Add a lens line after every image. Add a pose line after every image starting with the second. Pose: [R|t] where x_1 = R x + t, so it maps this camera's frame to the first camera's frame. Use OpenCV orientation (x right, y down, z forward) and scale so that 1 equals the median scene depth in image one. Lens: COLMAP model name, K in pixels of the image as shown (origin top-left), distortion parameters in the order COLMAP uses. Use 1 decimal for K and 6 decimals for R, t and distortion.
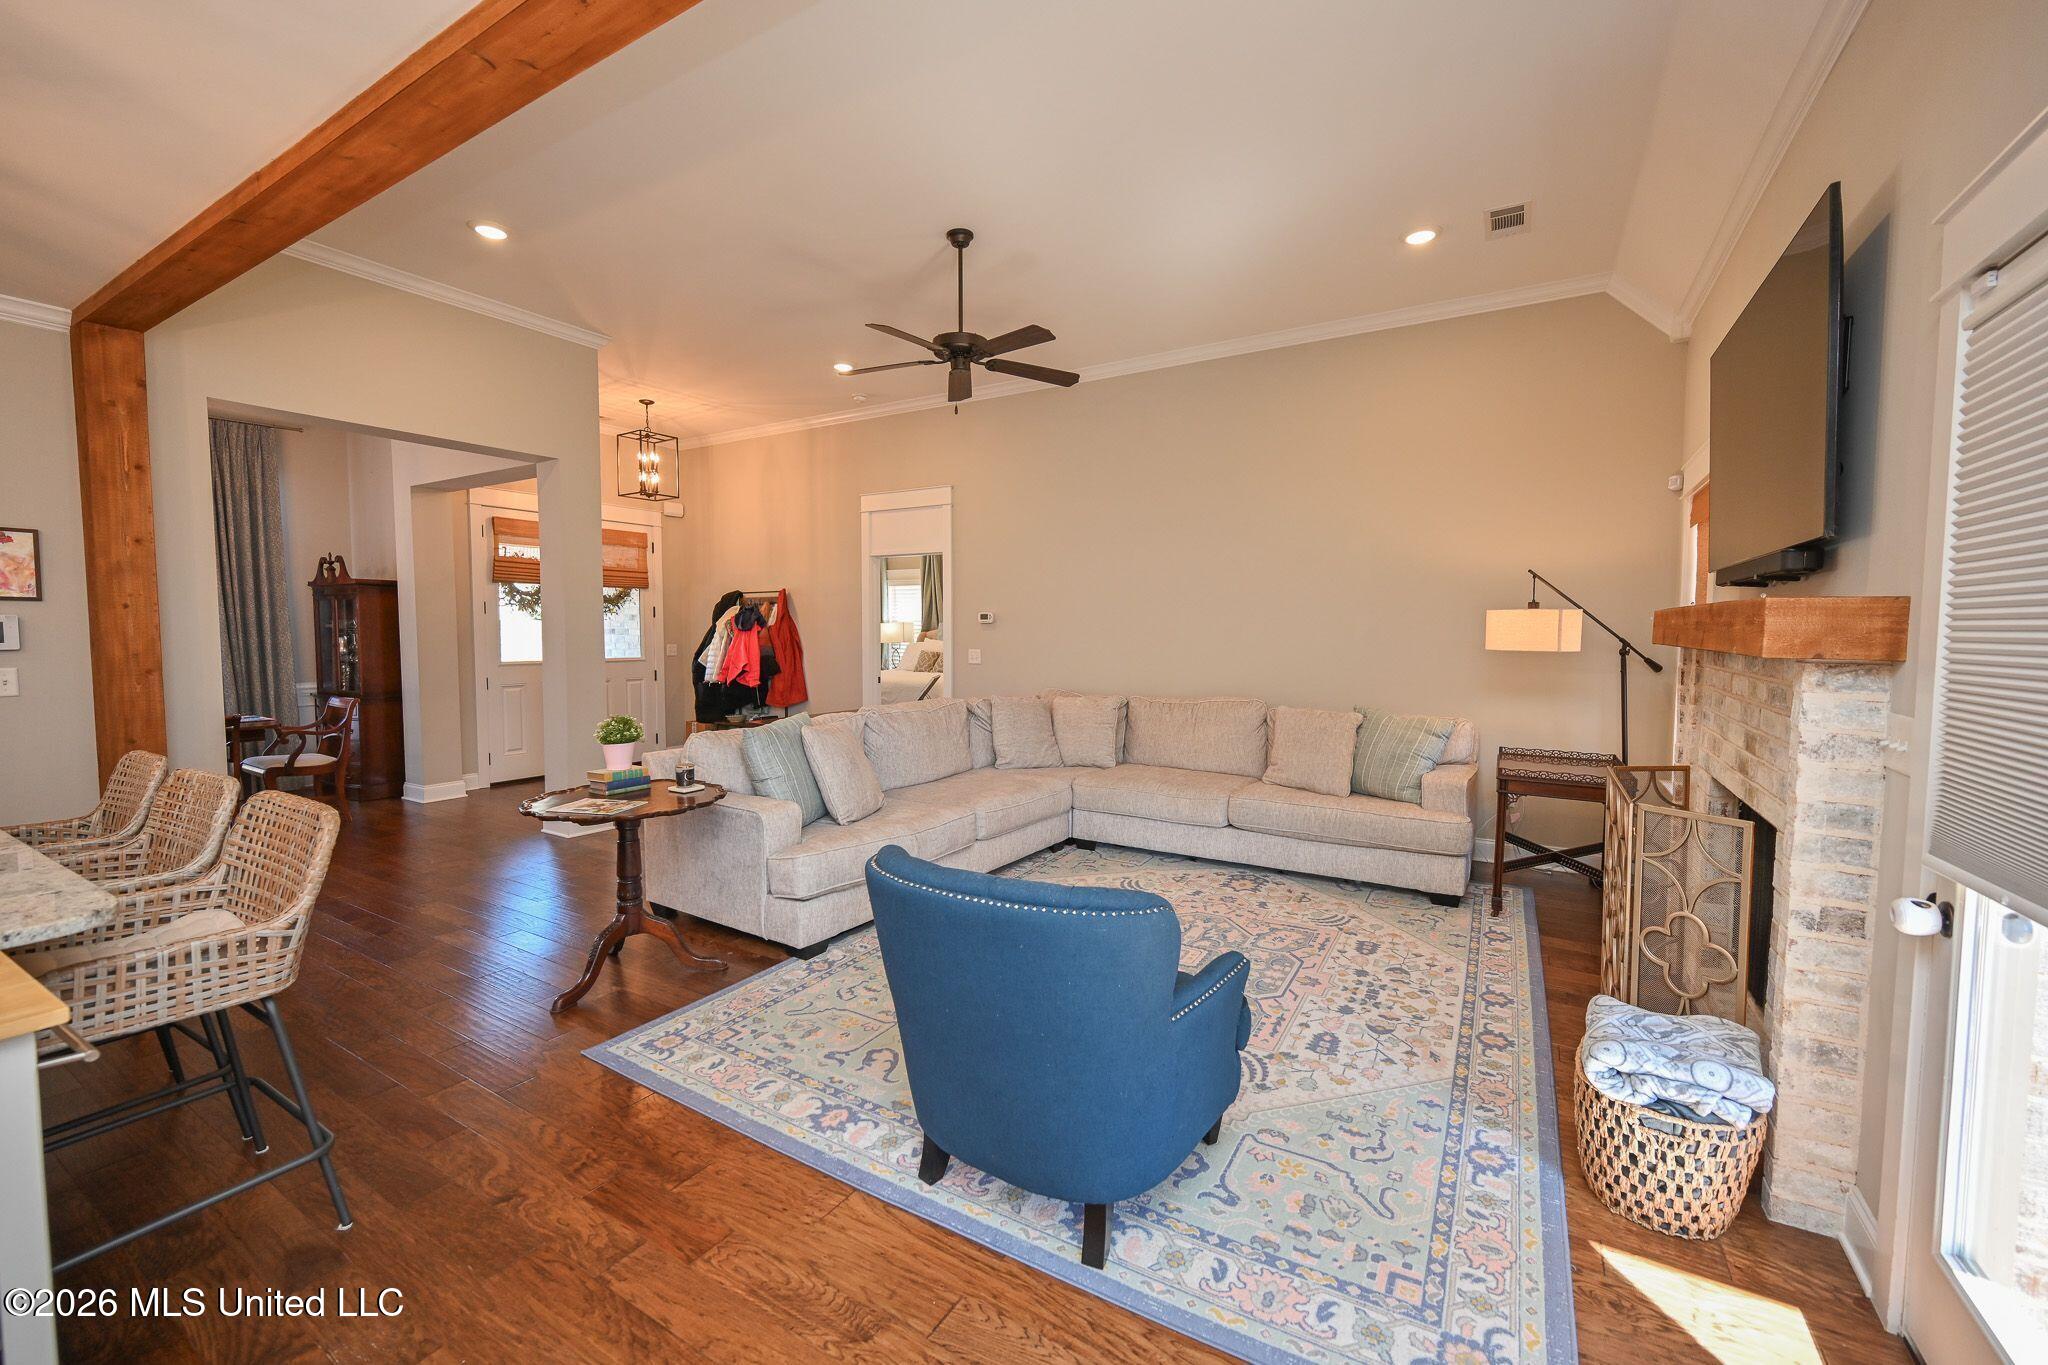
lens RADIAL K [[816.0, 0, 1021.3], [0, 816.0, 692.0], [0, 0, 1]] dist [-0.002978, 0.000642]
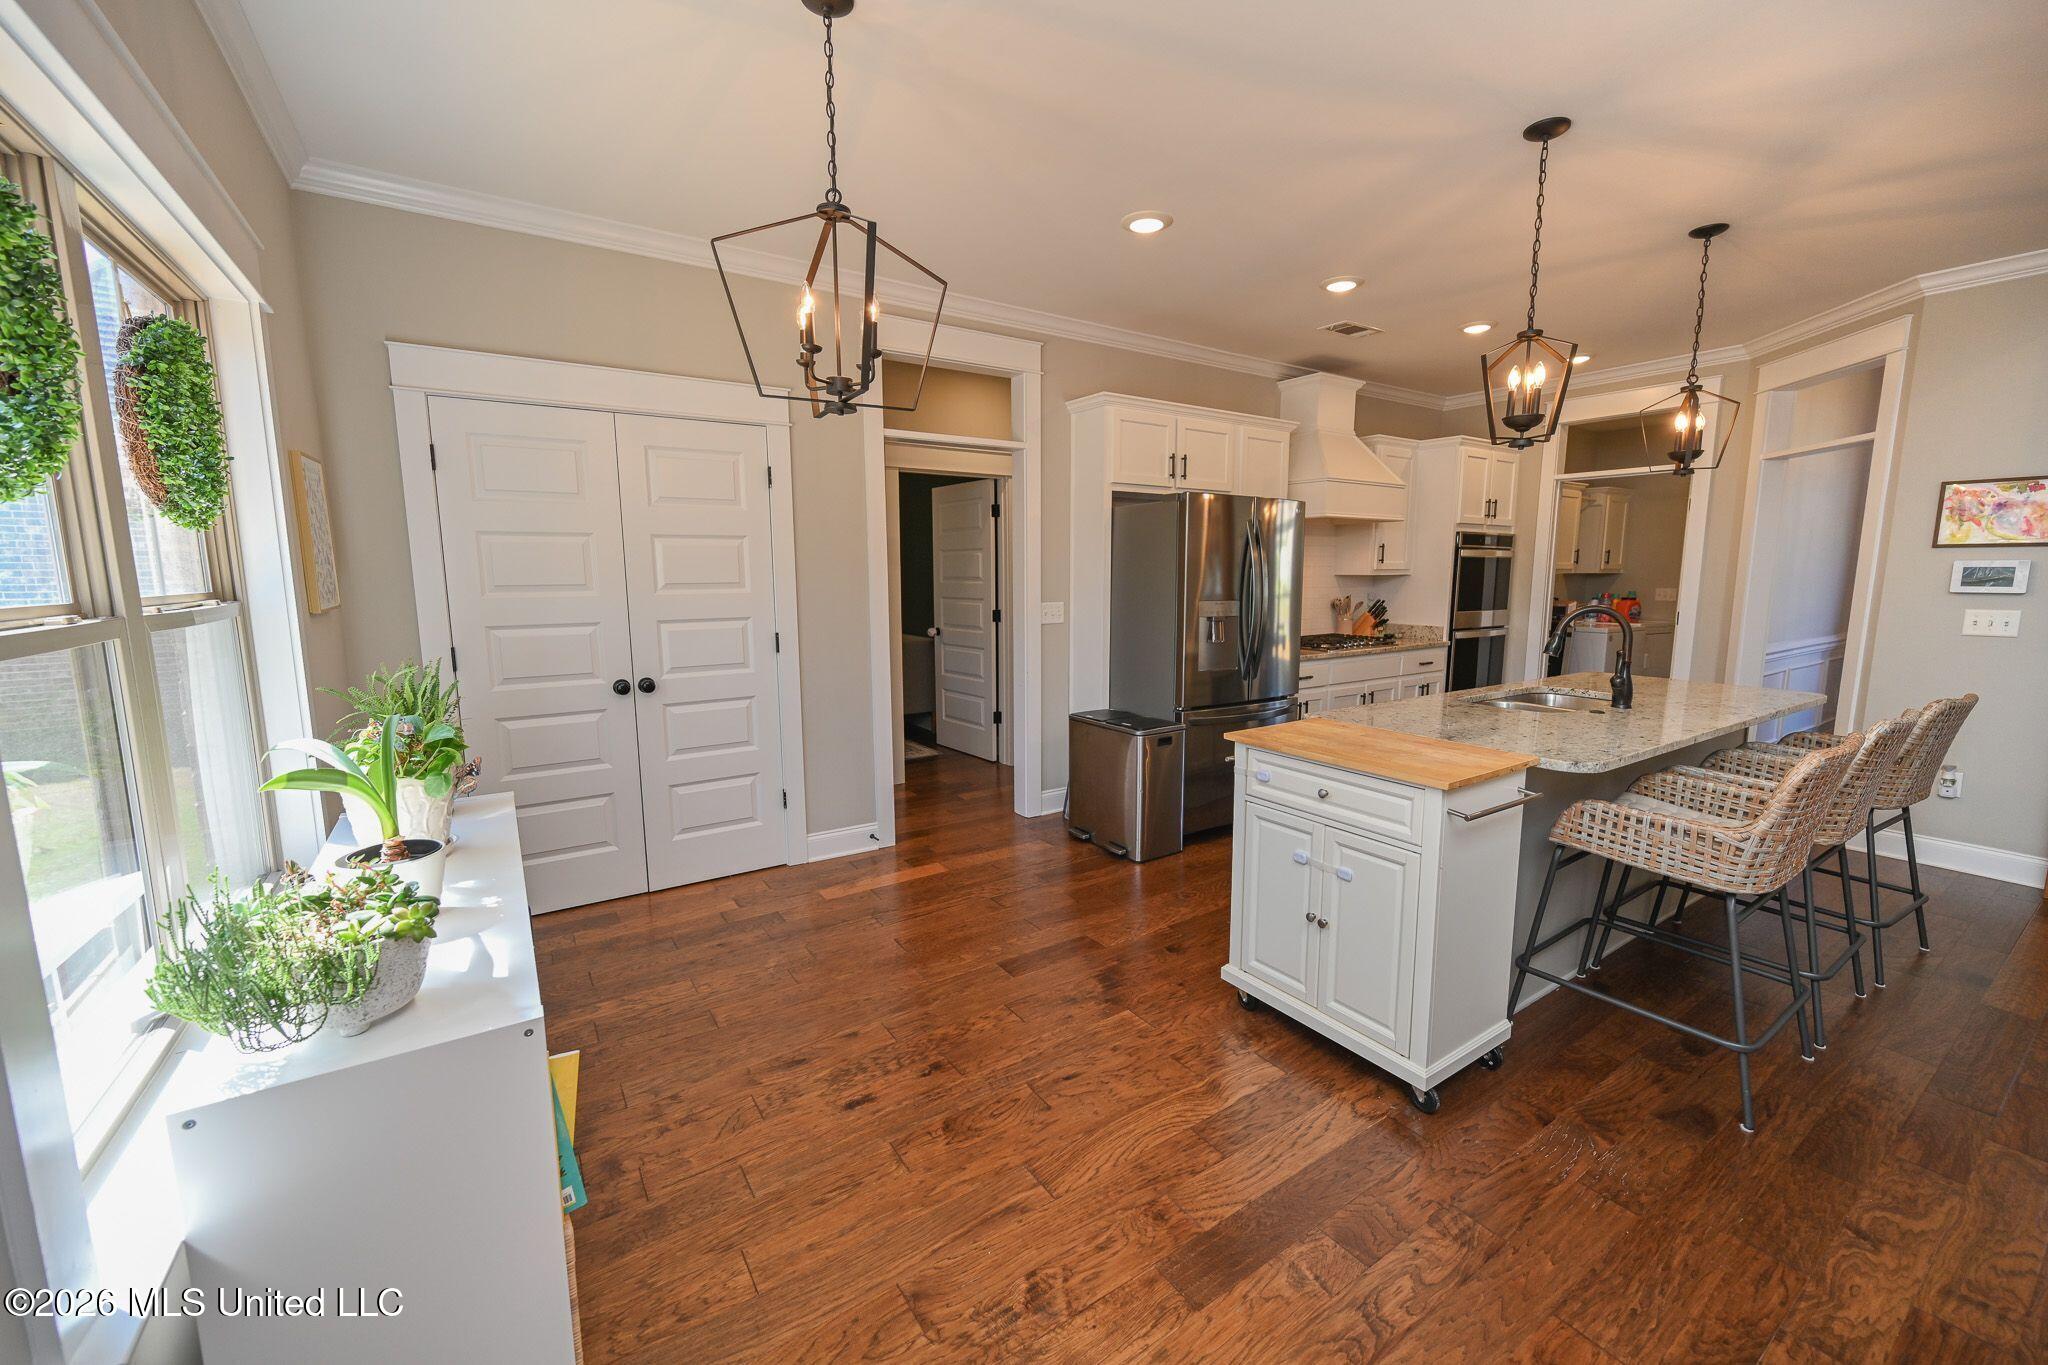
lens RADIAL K [[816.0, 0, 1037.0], [0, 816.0, 690.2], [0, 0, 1]] dist [-0.002978, 0.000642]
pose [[-0.411882, 0.129456, -0.901995, 0.141100], [-0.069910, 0.982450, 0.172927, -0.012290], [0.908551, 0.134284, -0.395604, 0.149986]]
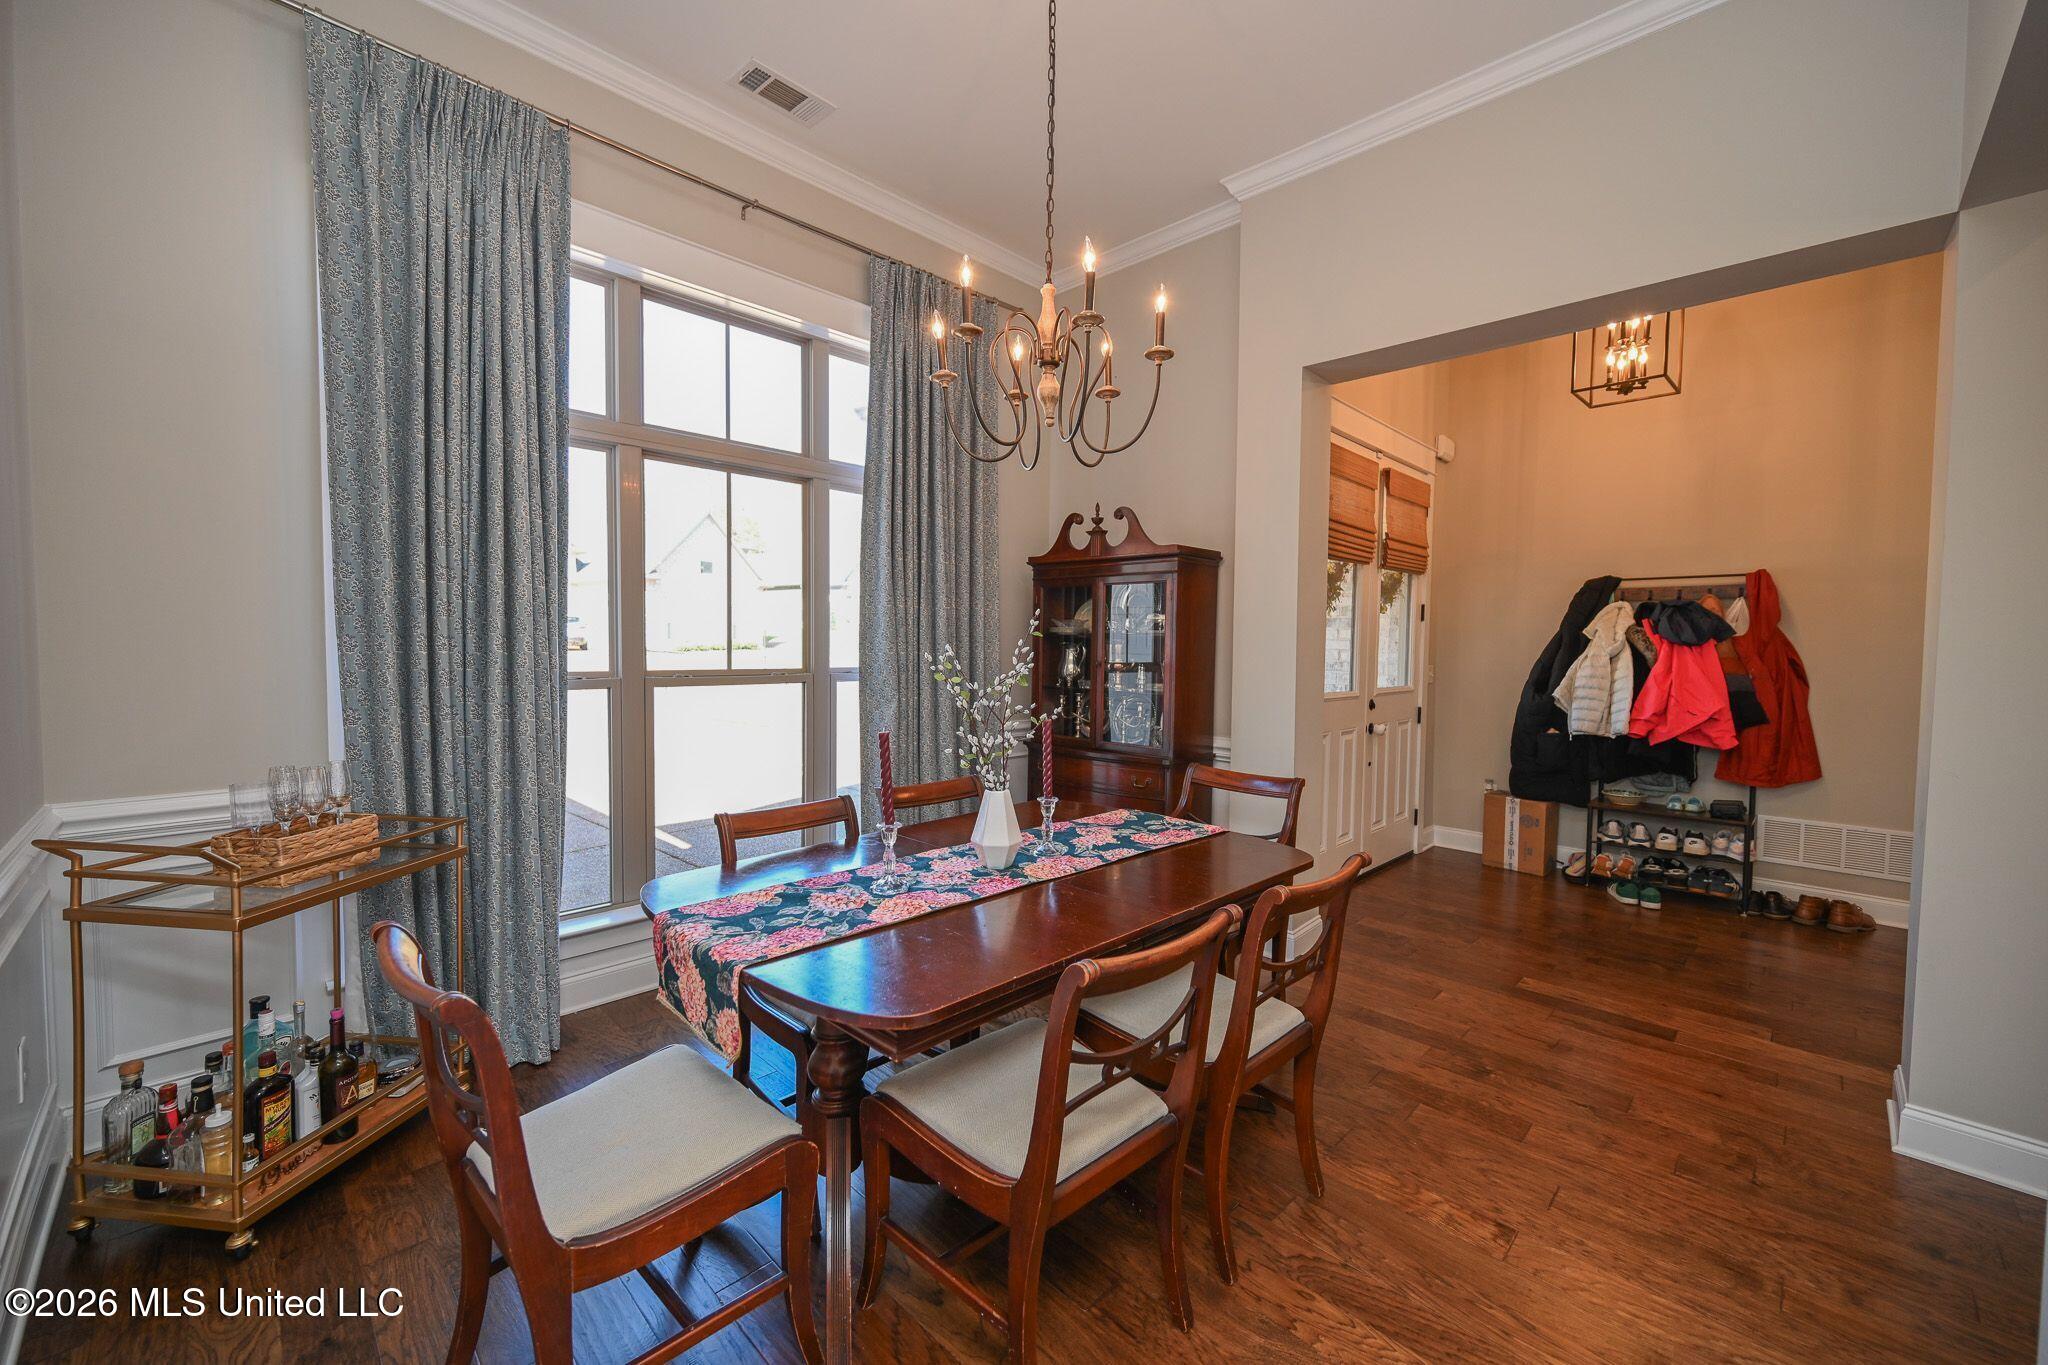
lens RADIAL K [[816.0, 0, 1024.7], [0, 816.0, 633.2], [0, 0, 1]] dist [-0.002978, 0.000642]
pose [[0.975330, 0.004910, -0.220699, -0.852690], [-0.025616, 0.995516, -0.091054, -0.028176], [0.219262, 0.094461, 0.971083, 0.482523]]
